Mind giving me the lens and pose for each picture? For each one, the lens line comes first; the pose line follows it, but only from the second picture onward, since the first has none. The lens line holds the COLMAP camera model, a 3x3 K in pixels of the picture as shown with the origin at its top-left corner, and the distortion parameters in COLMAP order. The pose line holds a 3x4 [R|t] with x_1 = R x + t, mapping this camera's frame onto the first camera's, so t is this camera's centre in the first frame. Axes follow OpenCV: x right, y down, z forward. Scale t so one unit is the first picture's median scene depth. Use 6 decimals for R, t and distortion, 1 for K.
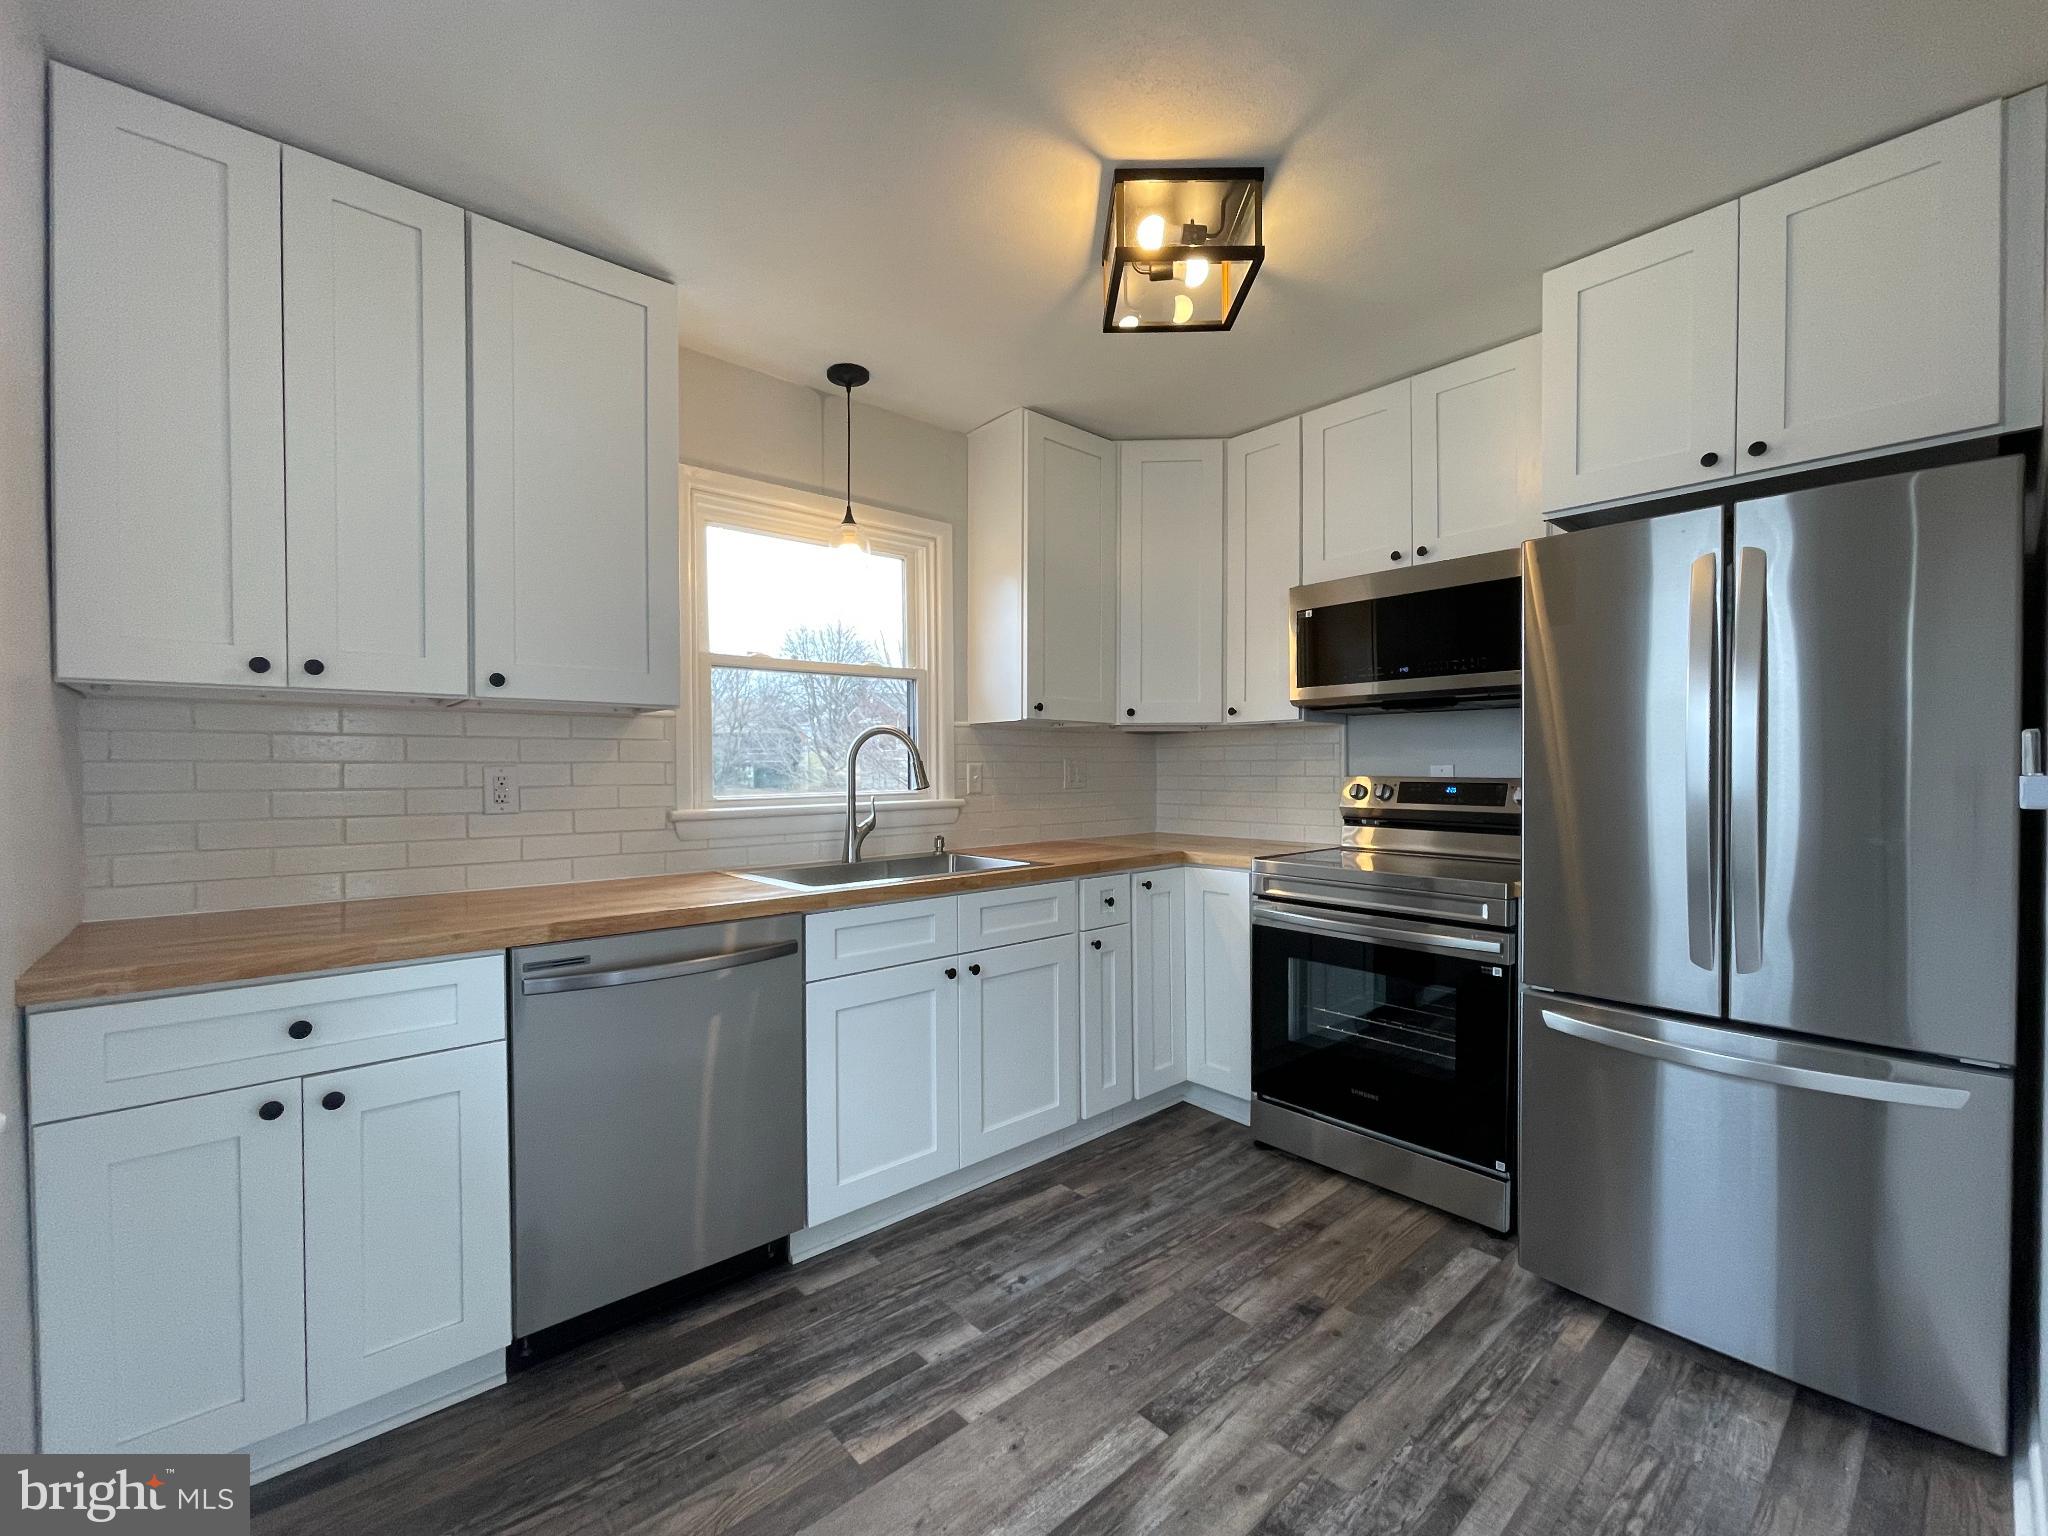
lens RADIAL K [[867.4, 0, 1013.3], [0, 867.4, 773.9], [0, 0, 1]] dist [0.005202, -0.000936]
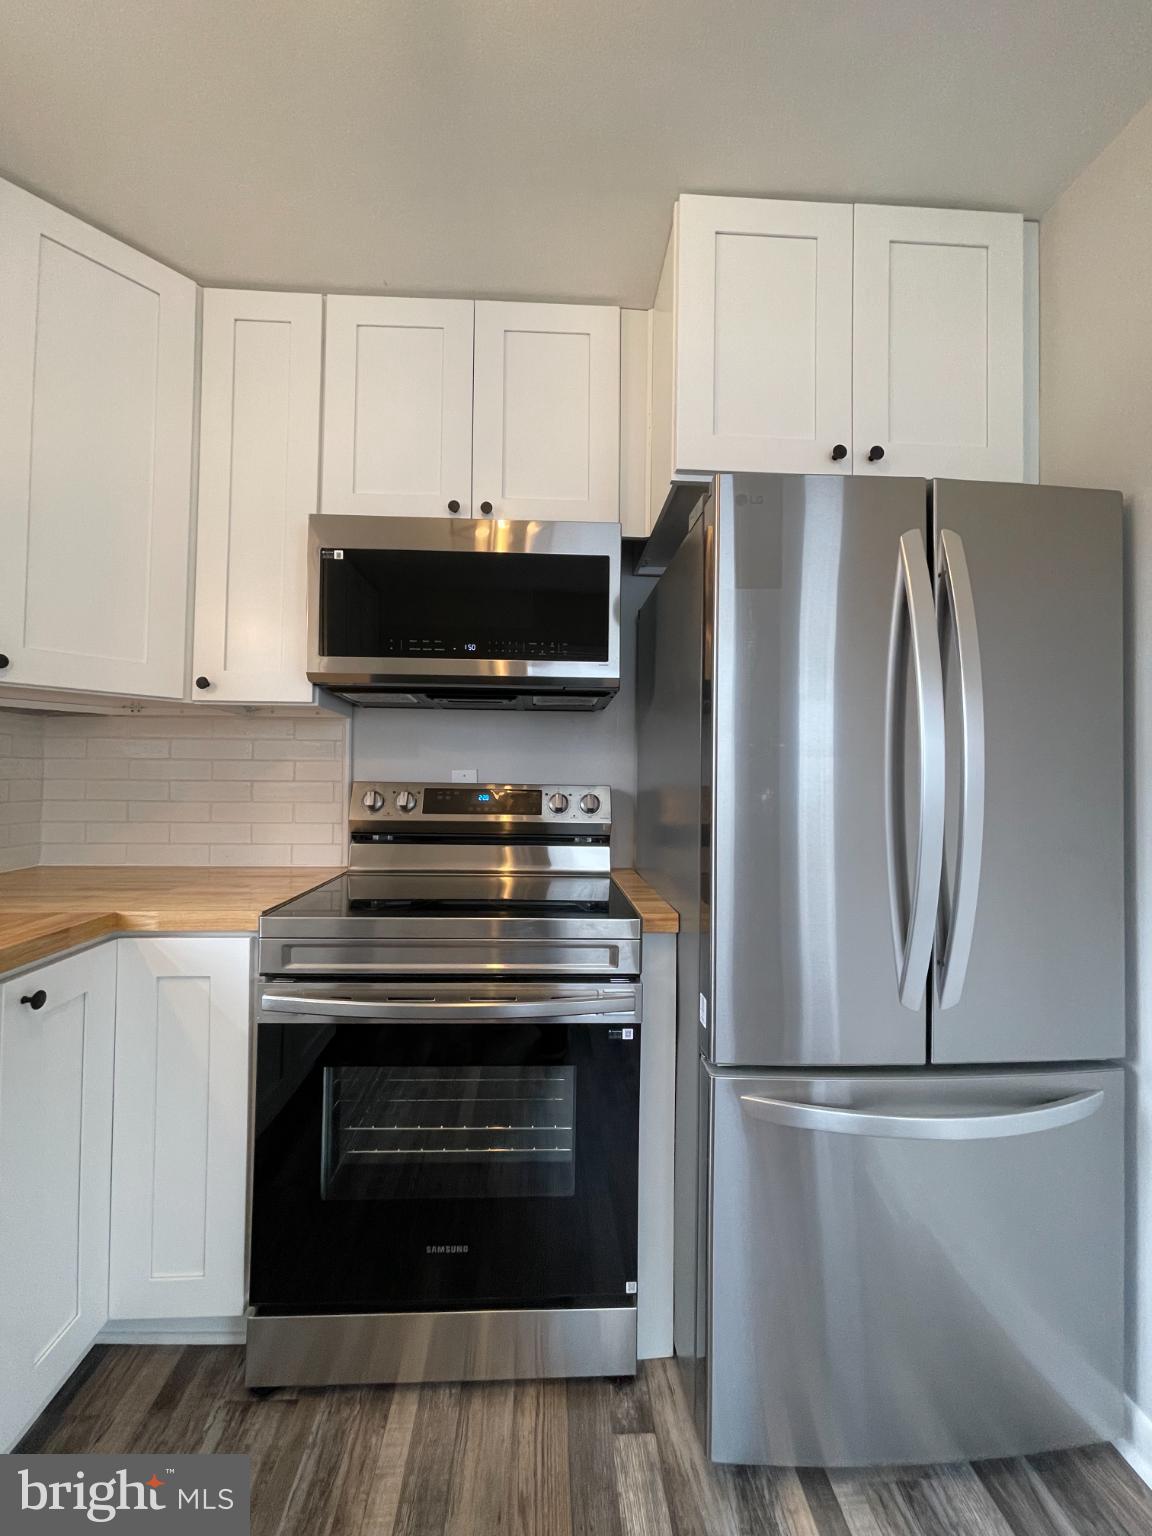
lens RADIAL K [[616.6, 0, 568.7], [0, 616.6, 761.8], [0, 0, 1]] dist [-0.002055, -0.000298]
pose [[0.620820, 0.031206, 0.783332, 0.073399], [-0.007993, 0.999407, -0.033479, 0.001862], [-0.783912, 0.014524, 0.620702, 0.614675]]
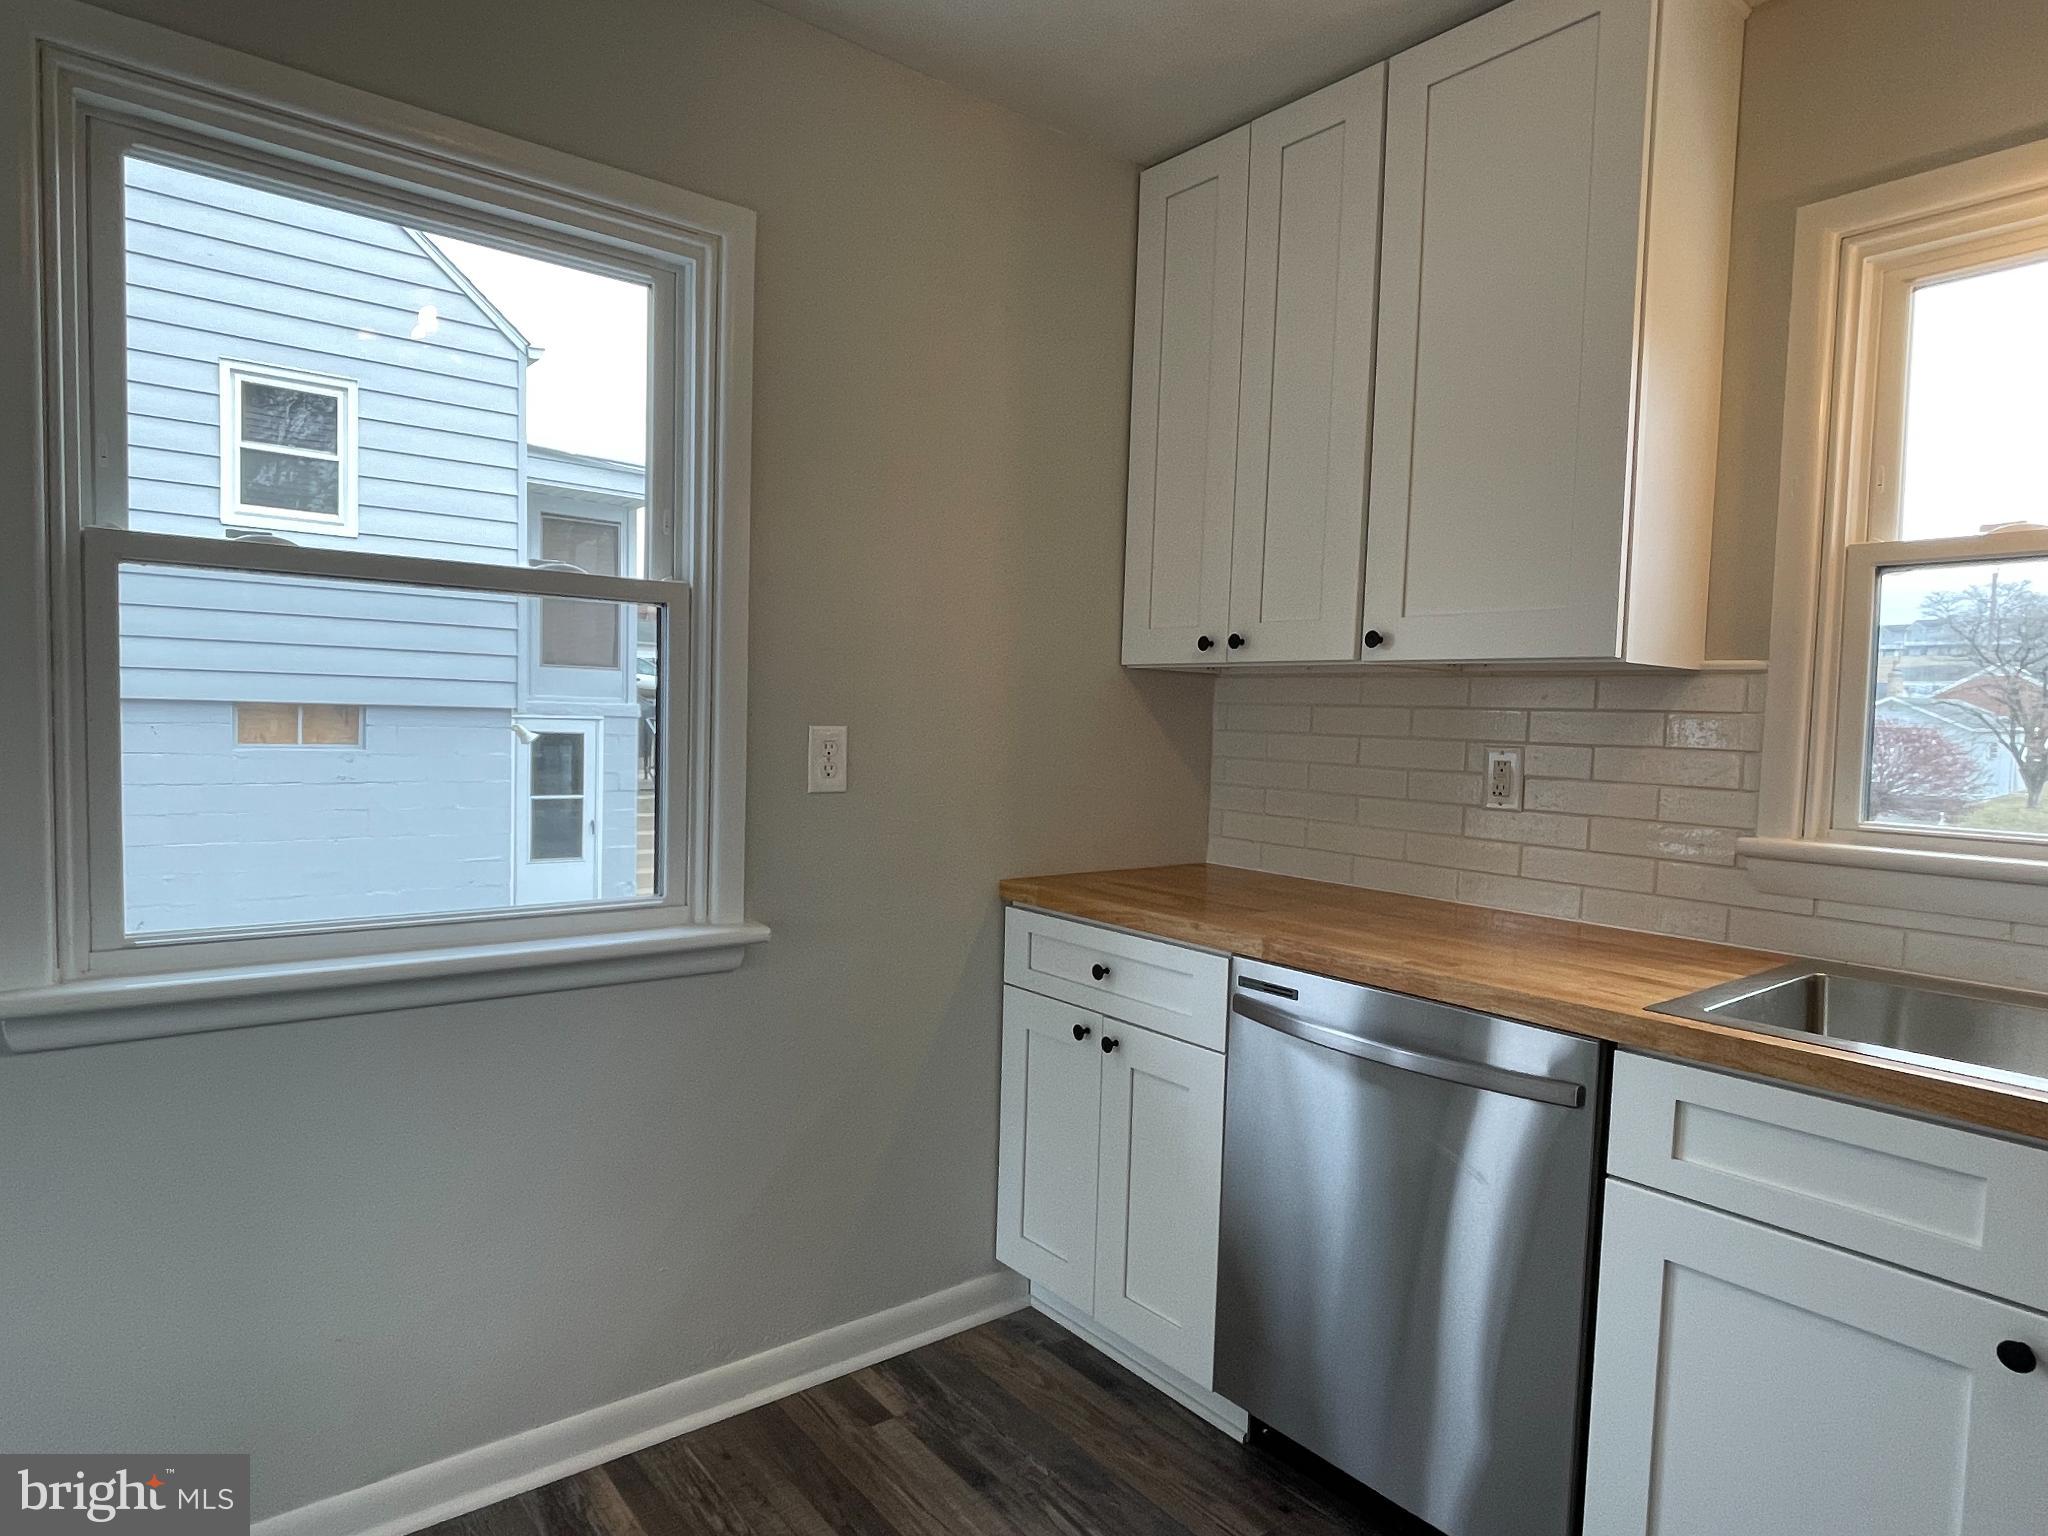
lens RADIAL K [[1185.7, 0, 1014.9], [0, 1185.7, 779.4], [0, 0, 1]] dist [0.007123, -0.004024]
pose [[-0.041648, 0.063828, -0.997091, 0.398775], [-0.035063, 0.997249, 0.065303, -0.029084], [0.998517, 0.037680, -0.039296, 0.539237]]
